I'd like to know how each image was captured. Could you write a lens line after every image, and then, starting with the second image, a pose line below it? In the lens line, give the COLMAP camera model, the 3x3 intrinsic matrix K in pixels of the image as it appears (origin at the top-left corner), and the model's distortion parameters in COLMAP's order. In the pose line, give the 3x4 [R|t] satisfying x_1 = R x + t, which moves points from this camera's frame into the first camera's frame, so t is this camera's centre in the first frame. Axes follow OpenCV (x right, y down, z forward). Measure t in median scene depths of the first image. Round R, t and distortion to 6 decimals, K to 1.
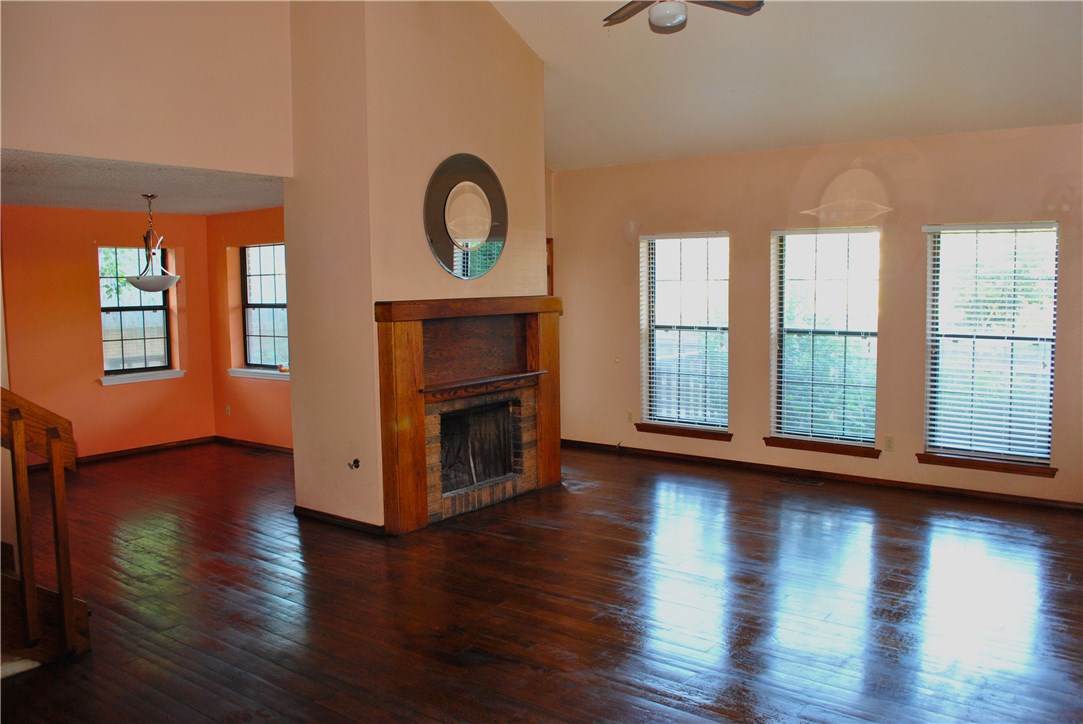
lens RADIAL K [[882.2, 0, 541.5], [0, 882.2, 362.0], [0, 0, 1]] dist [-0.004656, -0.008116]
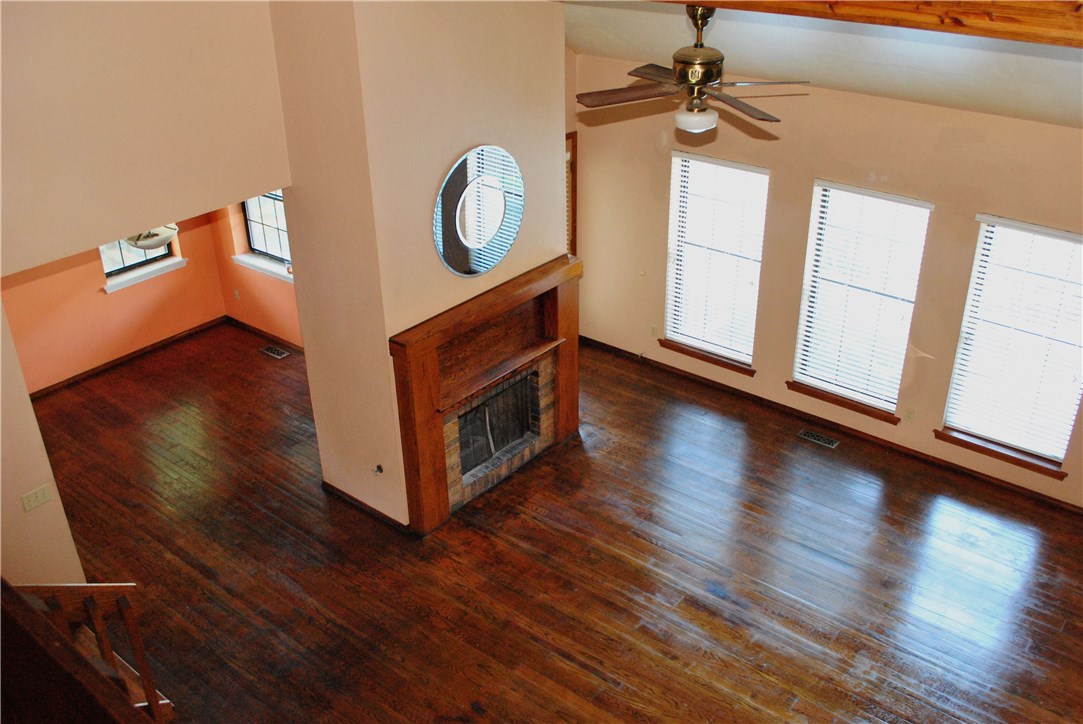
lens RADIAL K [[976.3, 0, 541.5], [0, 976.3, 362.0], [0, 0, 1]] dist [0.004139, 0.009496]
pose [[0.999579, 0.015020, -0.024830, 0.006690], [-0.004260, 0.922306, 0.386438, -0.380420], [0.028705, -0.386170, 0.921981, -0.004879]]
